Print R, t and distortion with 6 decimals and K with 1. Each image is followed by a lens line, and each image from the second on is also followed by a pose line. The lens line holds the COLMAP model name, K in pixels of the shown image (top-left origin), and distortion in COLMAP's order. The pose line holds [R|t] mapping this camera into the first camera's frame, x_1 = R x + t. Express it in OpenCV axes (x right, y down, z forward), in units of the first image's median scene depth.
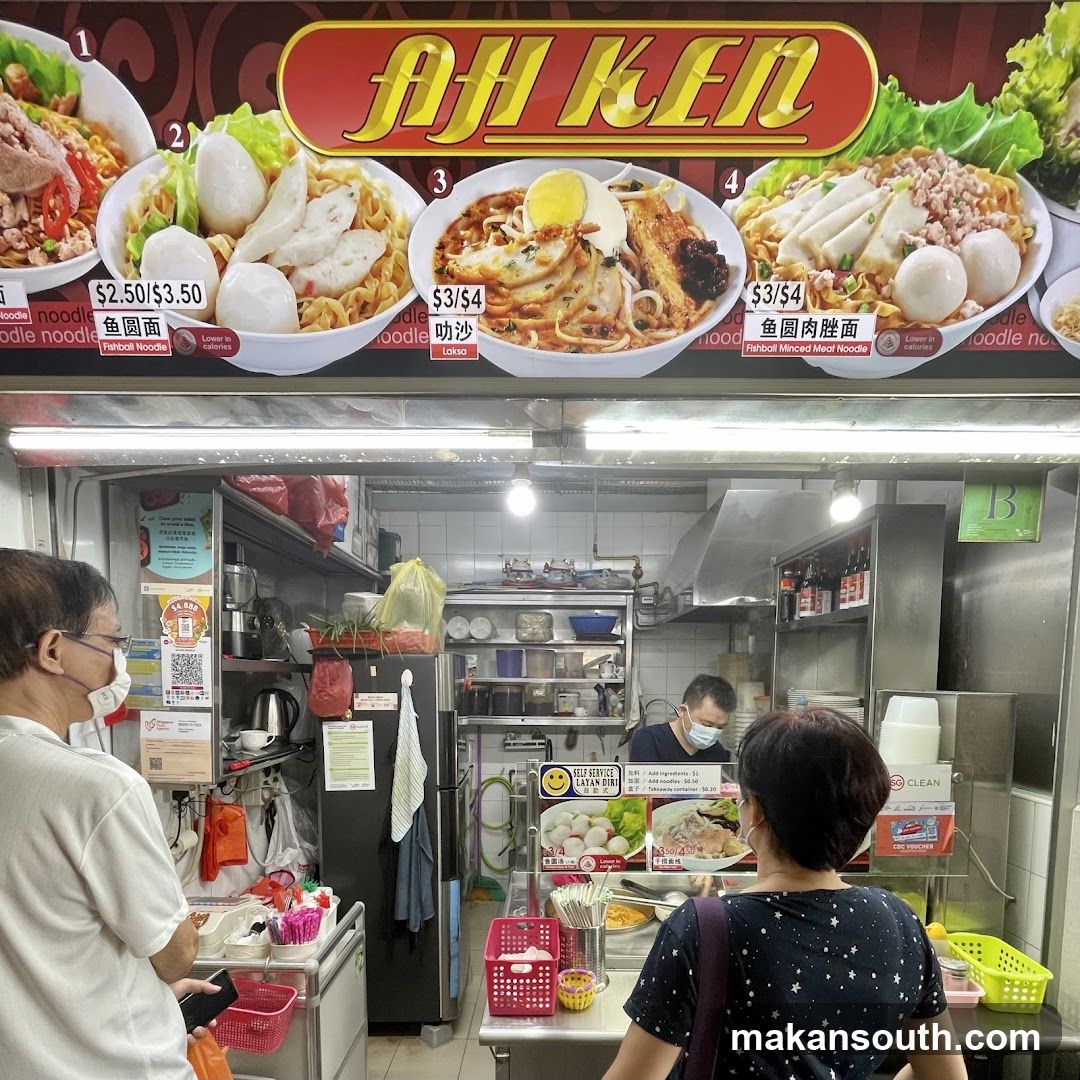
lens RADIAL K [[593.5, 0, 555.6], [0, 593.5, 720.4], [0, 0, 1]] dist [0.004160, -0.002804]
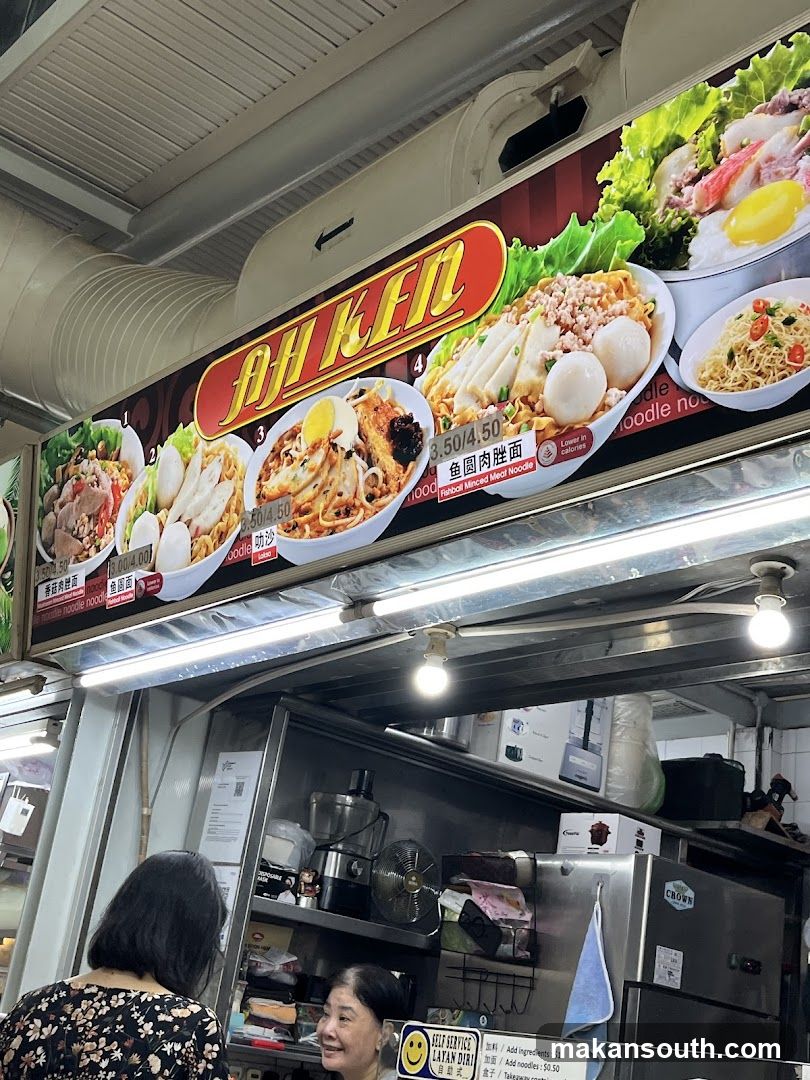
lens RADIAL K [[1335.5, 0, 428.3], [0, 1335.5, 531.8], [0, 0, 1]] dist [0.063120, 0.000000]
pose [[0.657603, -0.198111, -0.726850, 1.877524], [-0.186007, 0.892238, -0.411475, 0.303044], [0.730041, 0.405786, 0.549888, -0.148871]]
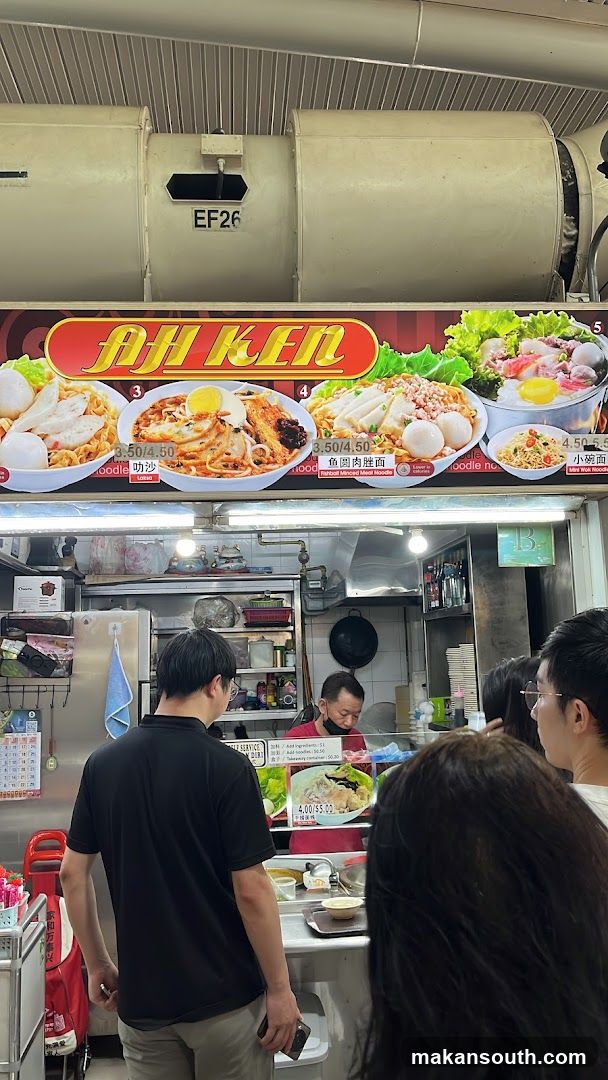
lens RADIAL K [[825.9, 0, 297.3], [0, 825.9, 538.9], [0, 0, 1]] dist [0.053677, -0.023040]
pose [[0.996177, -0.023911, 0.084020, 0.056041], [0.041486, 0.975922, -0.214140, 0.051929], [-0.076876, 0.216807, 0.973183, -1.260270]]
